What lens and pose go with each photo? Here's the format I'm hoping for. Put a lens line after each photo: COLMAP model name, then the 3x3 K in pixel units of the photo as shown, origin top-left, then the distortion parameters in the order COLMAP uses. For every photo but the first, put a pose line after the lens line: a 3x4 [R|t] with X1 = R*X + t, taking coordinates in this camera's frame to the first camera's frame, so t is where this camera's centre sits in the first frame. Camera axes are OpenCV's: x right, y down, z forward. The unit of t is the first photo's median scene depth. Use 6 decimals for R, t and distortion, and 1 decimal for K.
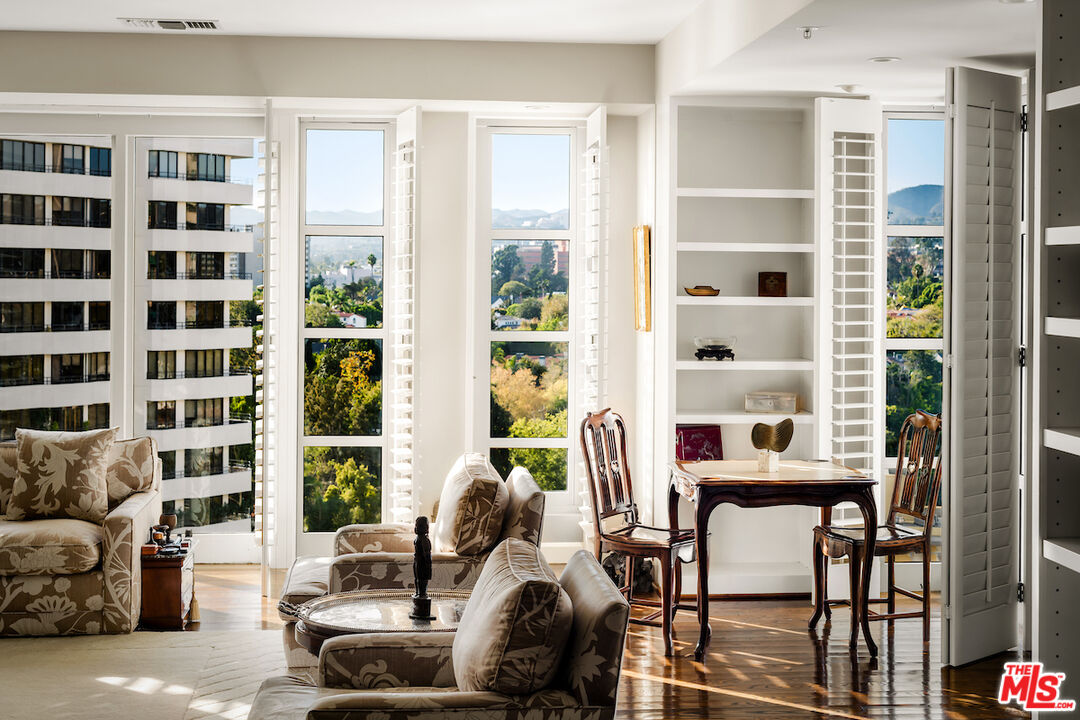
lens RADIAL K [[1630.9, 0, 535.6], [0, 1630.9, 350.2], [0, 0, 1]] dist [0.014643, 0.000000]
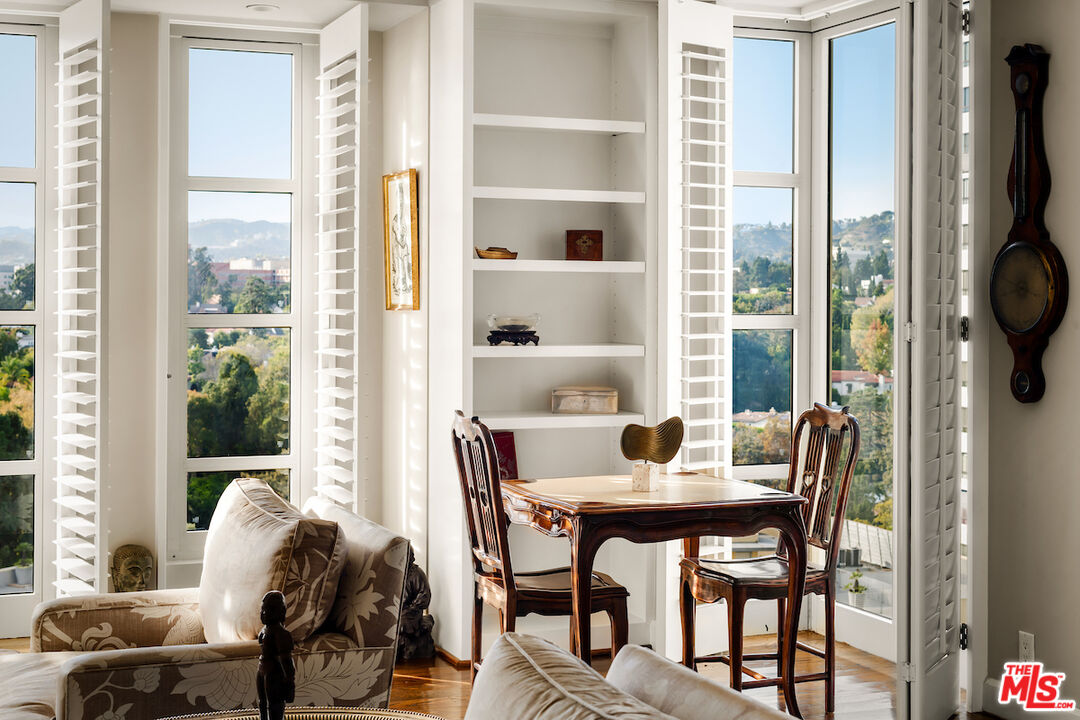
lens RADIAL K [[1630.9, 0, 544.0], [0, 1630.9, 331.9], [0, 0, 1]] dist [0.014643, 0.000000]
pose [[0.960039, -0.009300, 0.279711, -0.099347], [0.015342, 0.999694, -0.019419, 0.016737], [-0.279445, 0.022935, 0.959888, 0.303431]]
